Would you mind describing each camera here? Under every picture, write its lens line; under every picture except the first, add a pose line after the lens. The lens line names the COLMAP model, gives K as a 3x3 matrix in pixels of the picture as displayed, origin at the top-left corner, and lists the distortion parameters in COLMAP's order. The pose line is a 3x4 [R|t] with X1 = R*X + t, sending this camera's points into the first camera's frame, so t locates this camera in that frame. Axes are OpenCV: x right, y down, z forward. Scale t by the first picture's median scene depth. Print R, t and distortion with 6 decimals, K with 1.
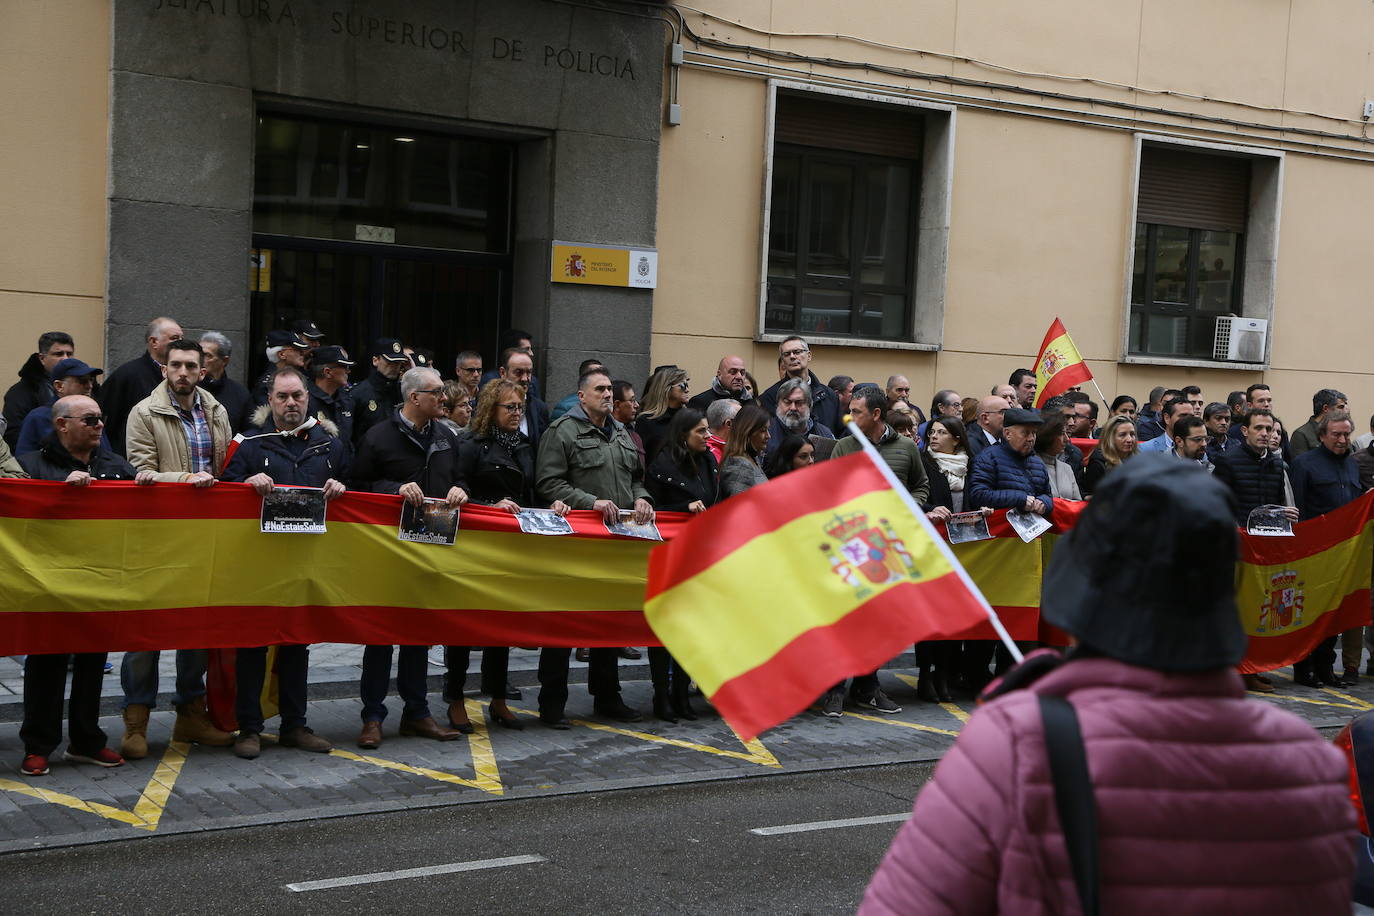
lens RADIAL K [[1958.0, 0, 689.1], [0, 1958.0, 464.0], [0, 0, 1]] dist [0.215667, 0.000000]
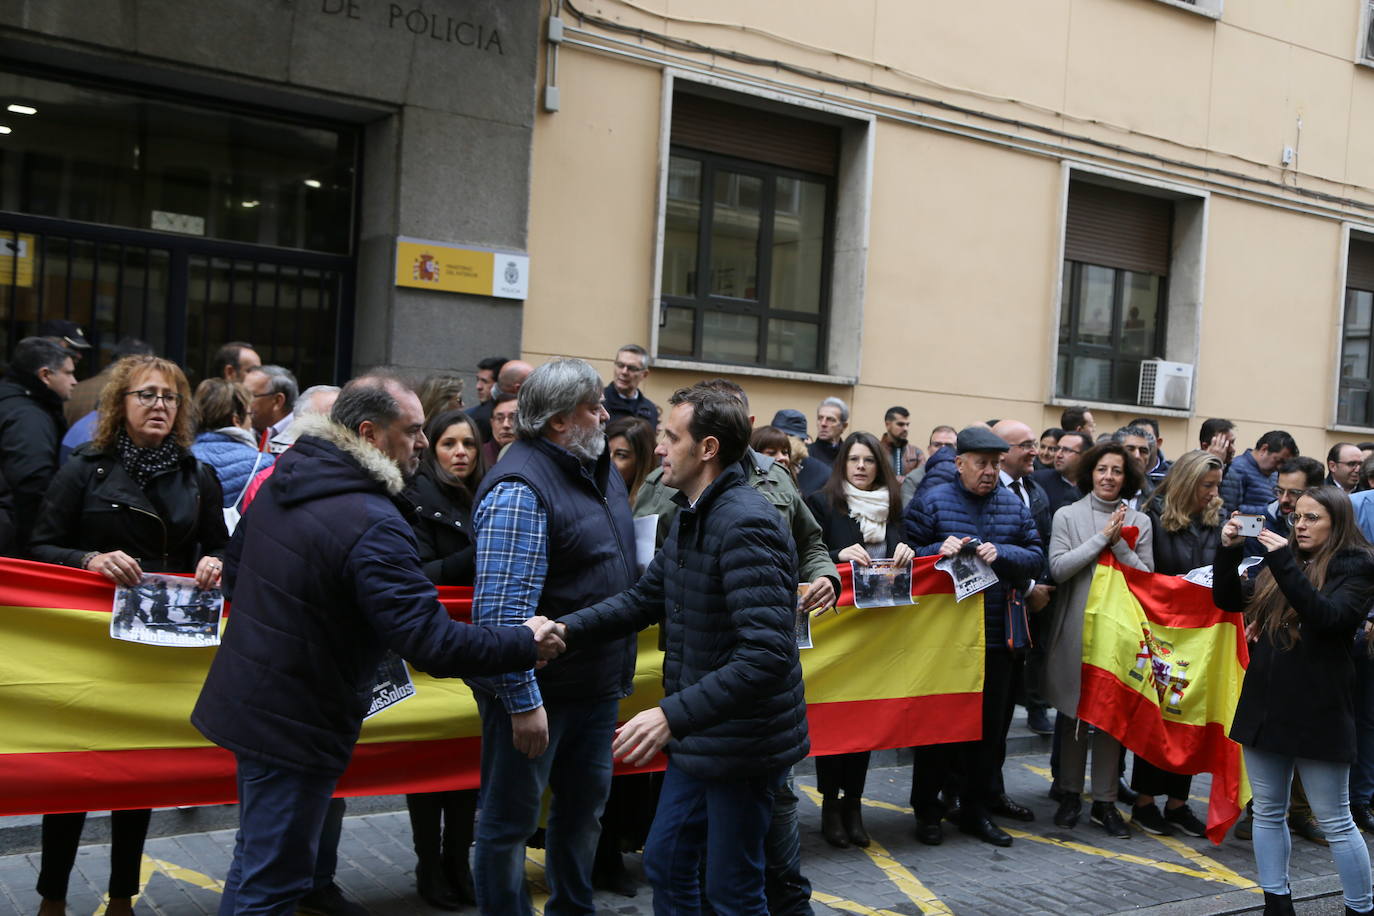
lens RADIAL K [[1493.5, 0, 687.3], [0, 1493.5, 456.4], [0, 0, 1]] dist [0.074235, 0.000000]
pose [[0.999660, 0.012950, 0.022636, 0.040029], [-0.012119, 0.999262, -0.036460, 0.001172], [-0.023091, 0.036173, 0.999079, 0.364283]]
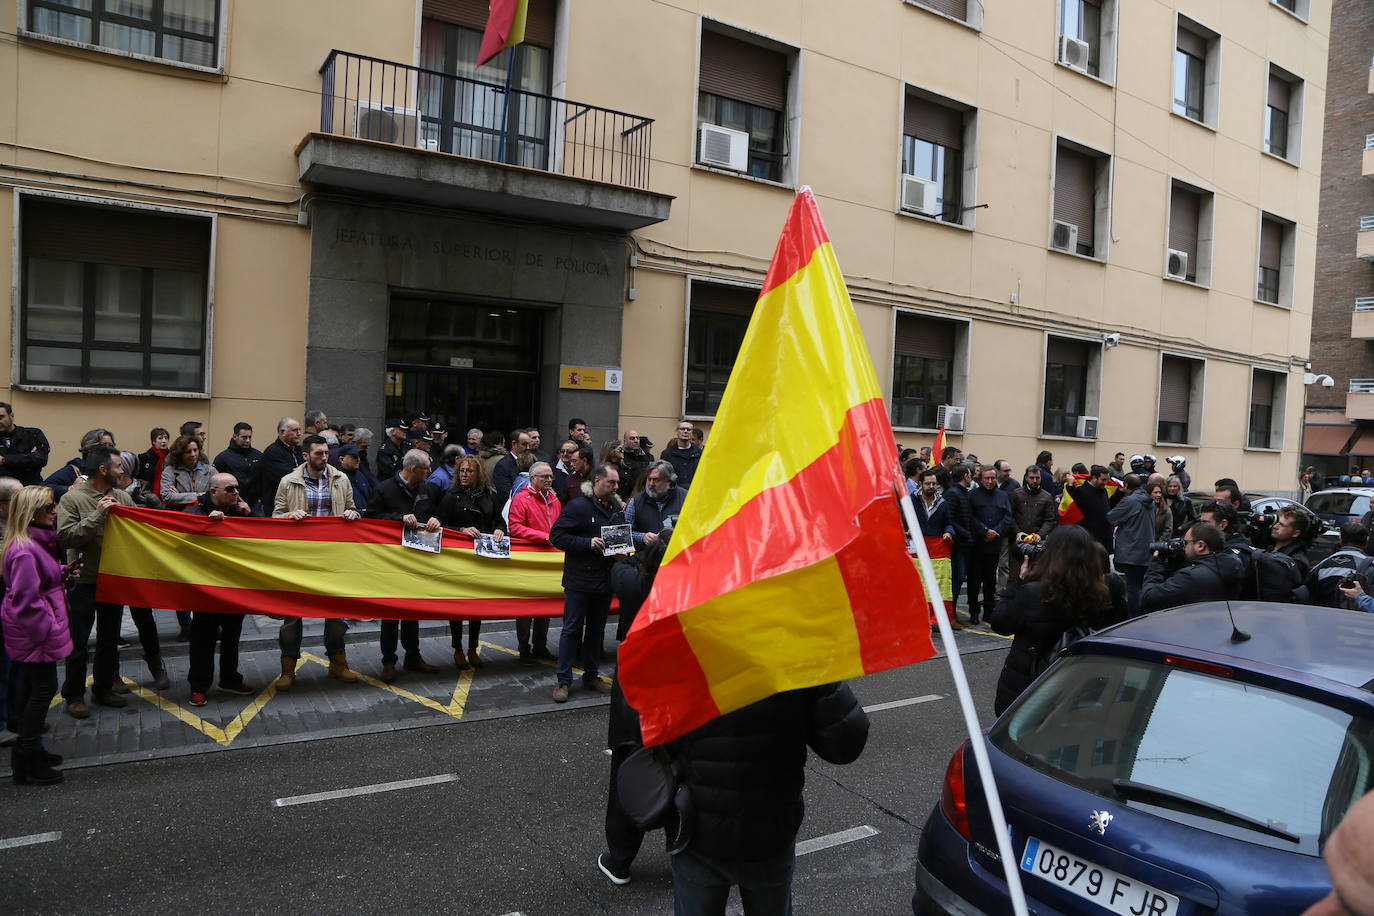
lens RADIAL K [[948.5, 0, 689.2], [0, 948.5, 474.9], [0, 0, 1]] dist [-0.111049, 0.049614]
pose [[0.999789, 0.001562, -0.020470, 0.064305], [-0.001332, 0.999936, 0.011269, -0.023903], [0.020486, -0.011239, 0.999727, 0.146259]]
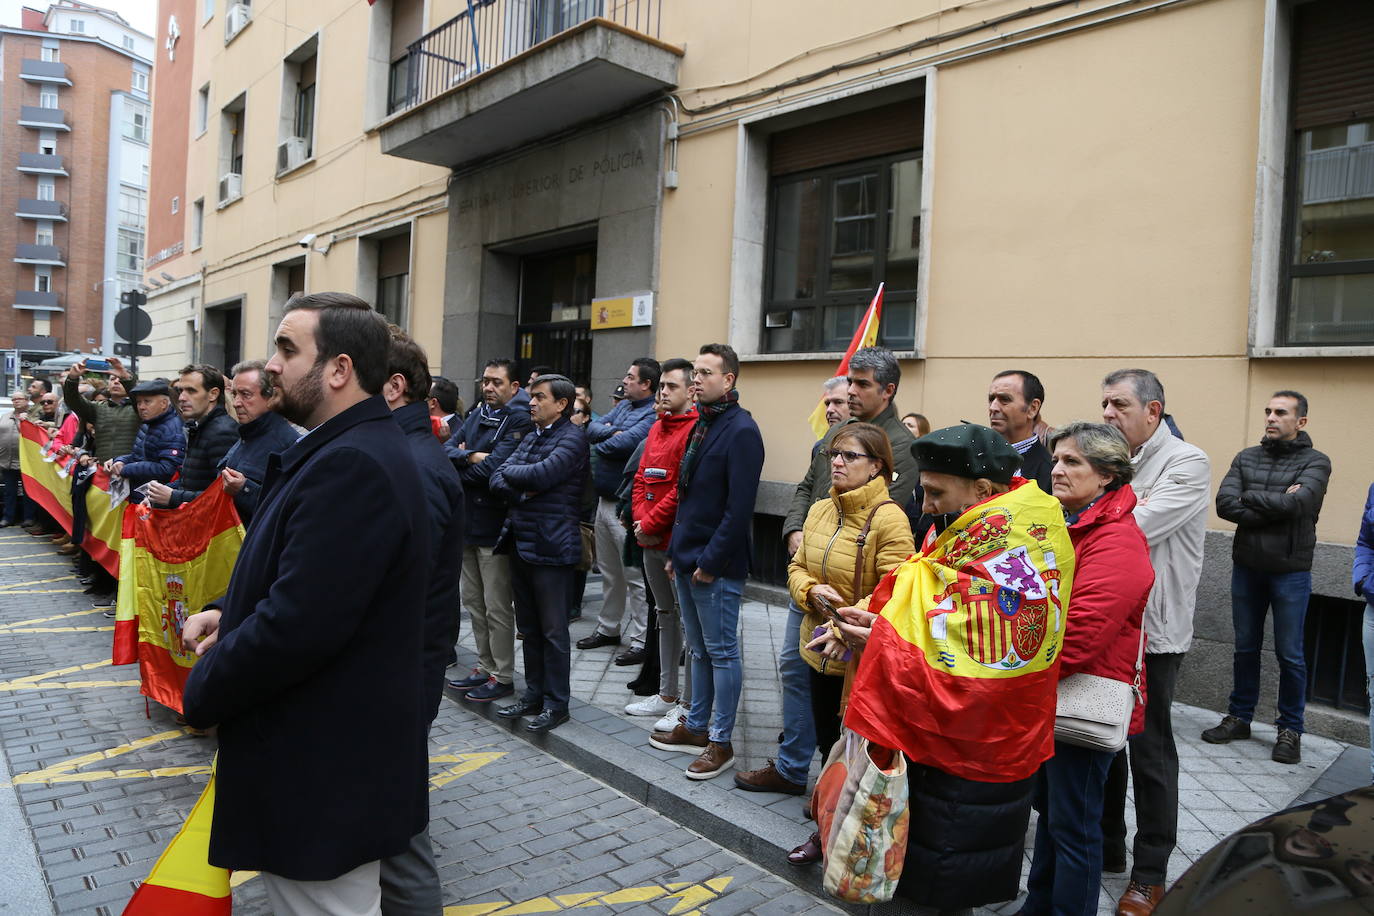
lens RADIAL K [[947.3, 0, 628.5], [0, 947.3, 449.9], [0, 0, 1]] dist [-0.100015, 0.034977]
pose [[0.112302, -0.005919, -0.993657, 0.573043], [-0.088034, 0.995991, -0.015882, -0.003135], [0.989767, 0.089259, 0.111330, 0.957414]]
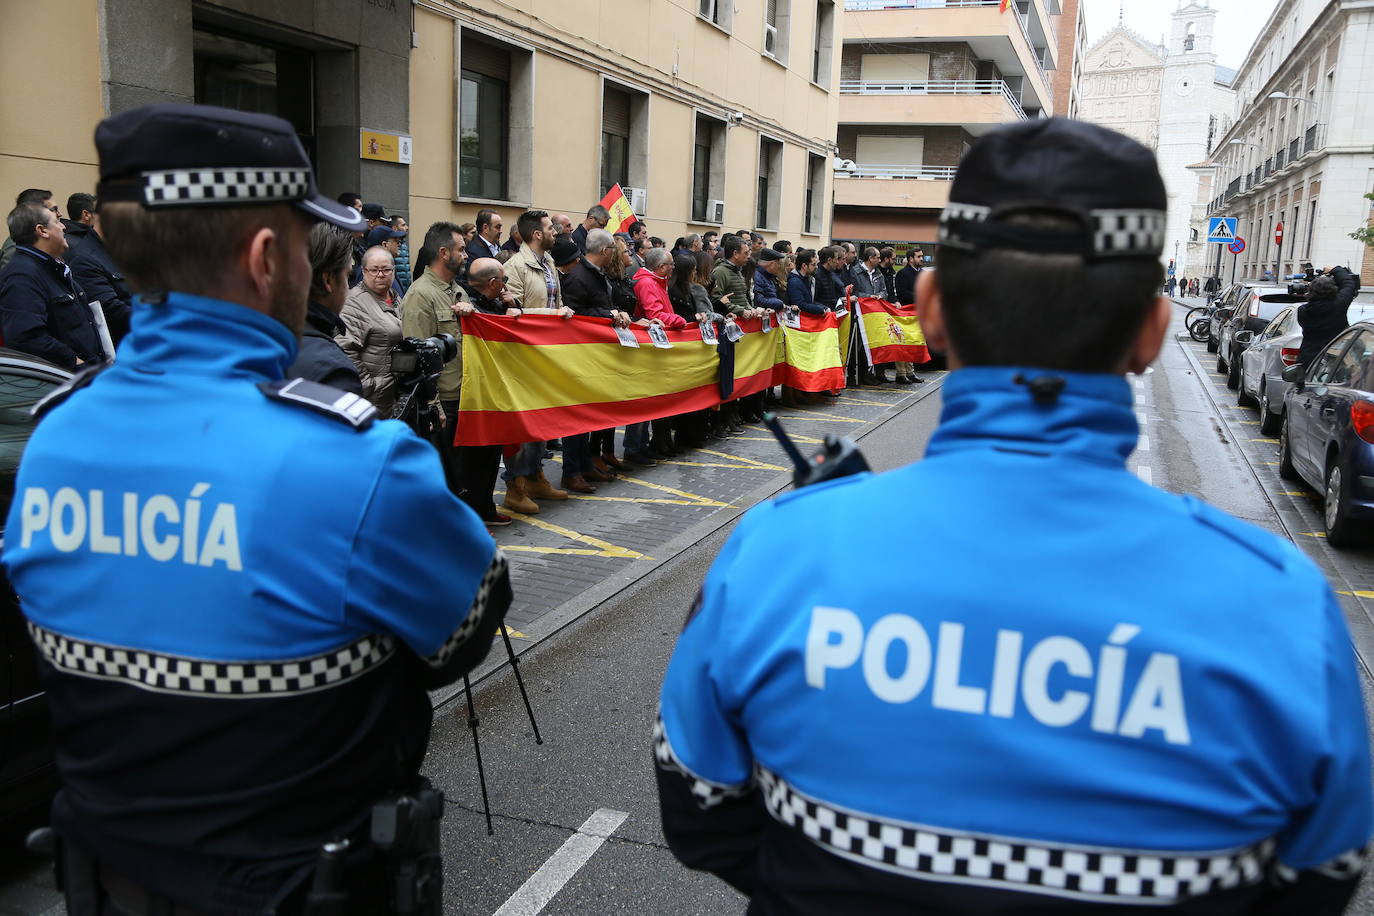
lens RADIAL K [[1196.5, 0, 693.8], [0, 1196.5, 447.2], [0, 0, 1]] dist [0.006081, 0.070425]
pose [[0.798521, -0.111886, 0.591477, -0.407491], [0.020250, 0.987011, 0.159368, -0.020759], [-0.601626, -0.115282, 0.790415, 0.159963]]
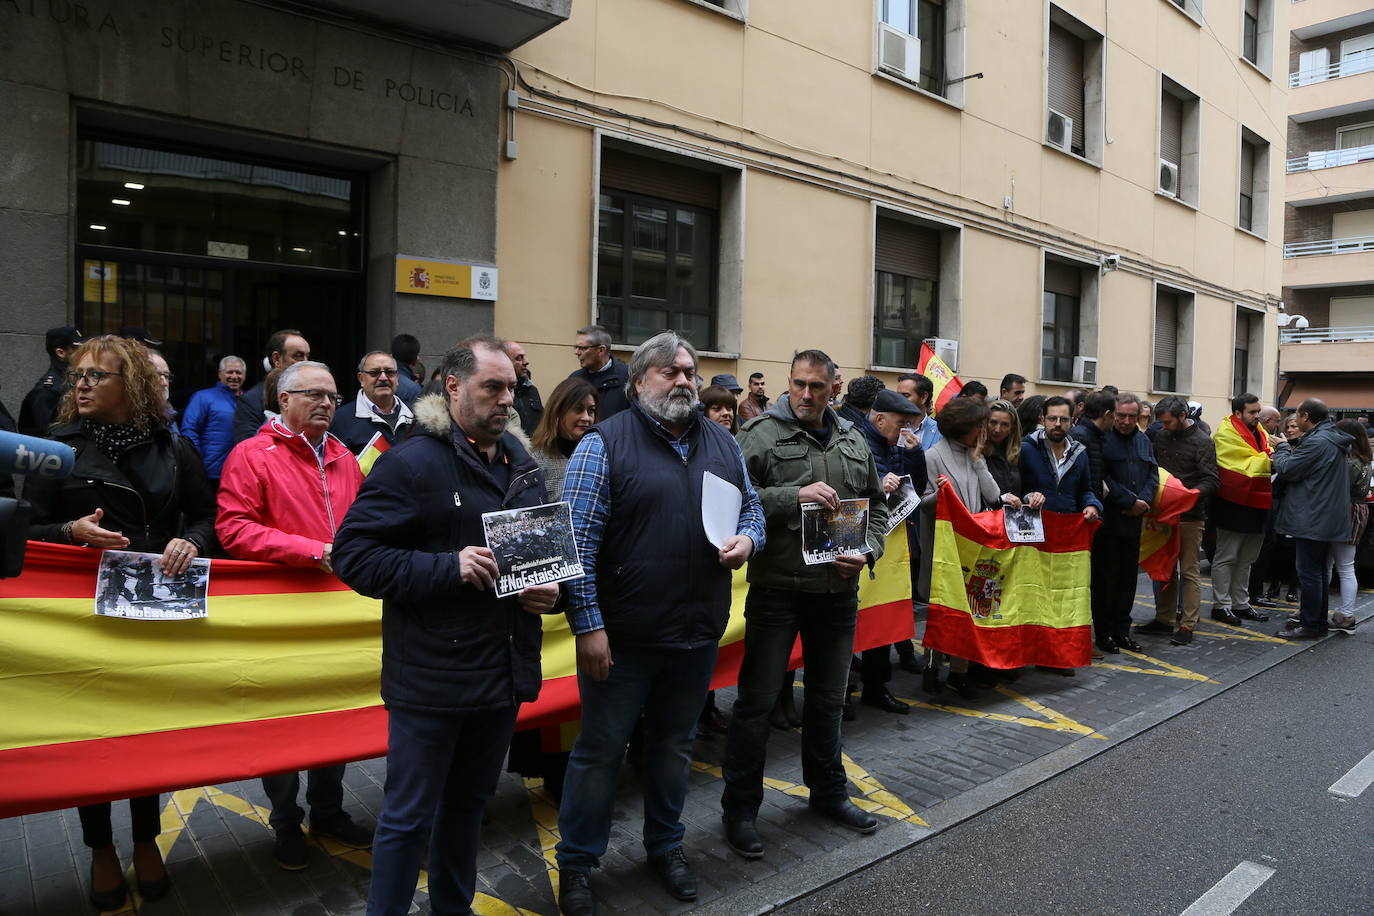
lens RADIAL K [[929.7, 0, 687.1], [0, 929.7, 456.2], [0, 0, 1]] dist [-0.113363, 0.053356]
pose [[0.993233, -0.027710, 0.112781, 0.030023], [0.026737, 0.999591, 0.010128, -0.002957], [-0.113015, -0.007044, 0.993568, 0.476875]]
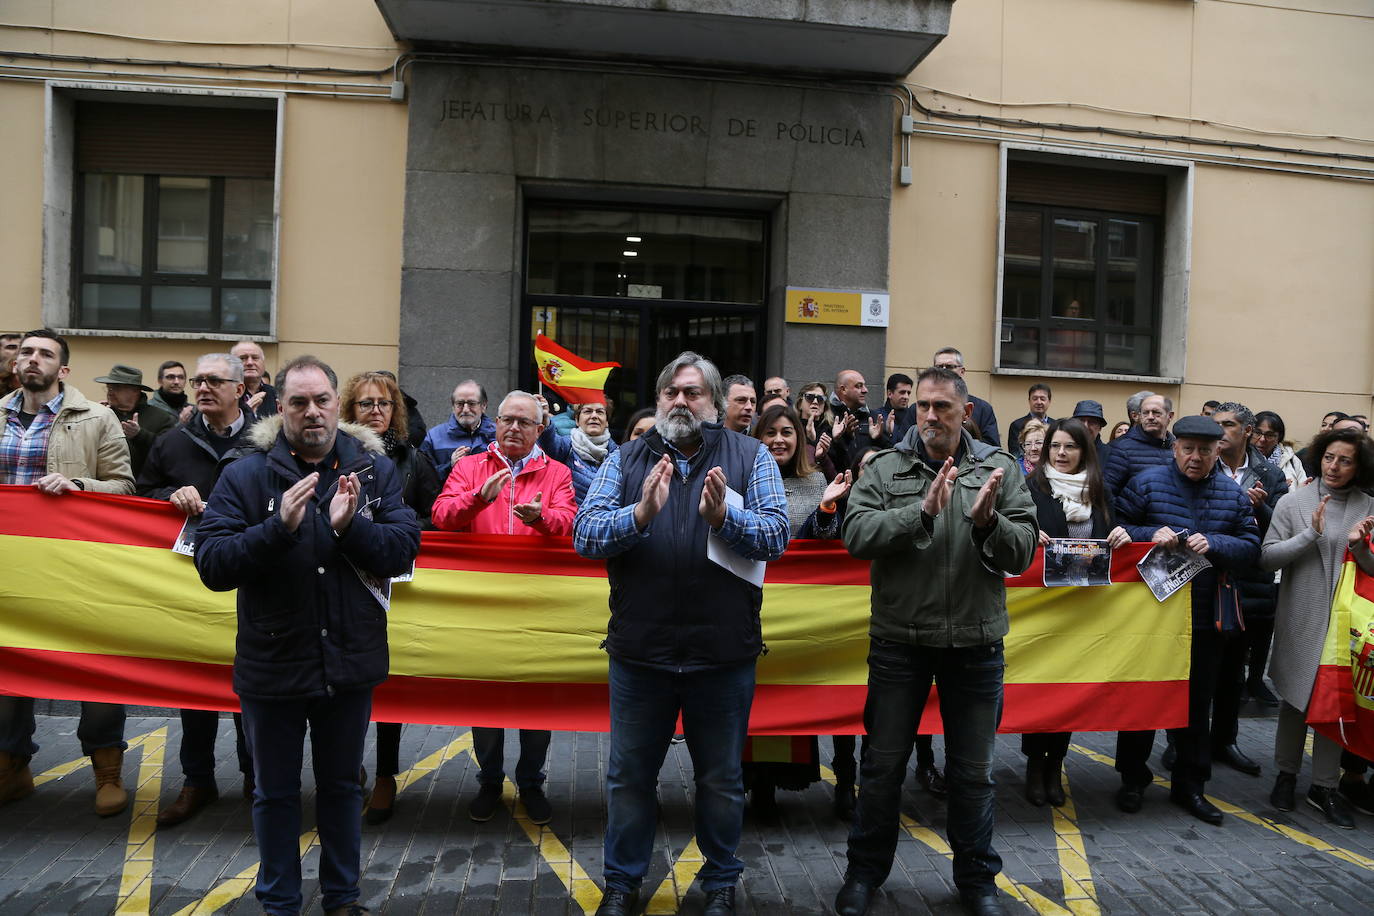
lens RADIAL K [[929.7, 0, 693.2], [0, 929.7, 455.0], [0, 0, 1]] dist [-0.113363, 0.053356]
pose [[0.895656, 0.004426, -0.444726, 0.121956], [-0.015735, 0.999640, -0.021741, -0.003152], [0.444470, 0.026470, 0.895403, 0.494231]]
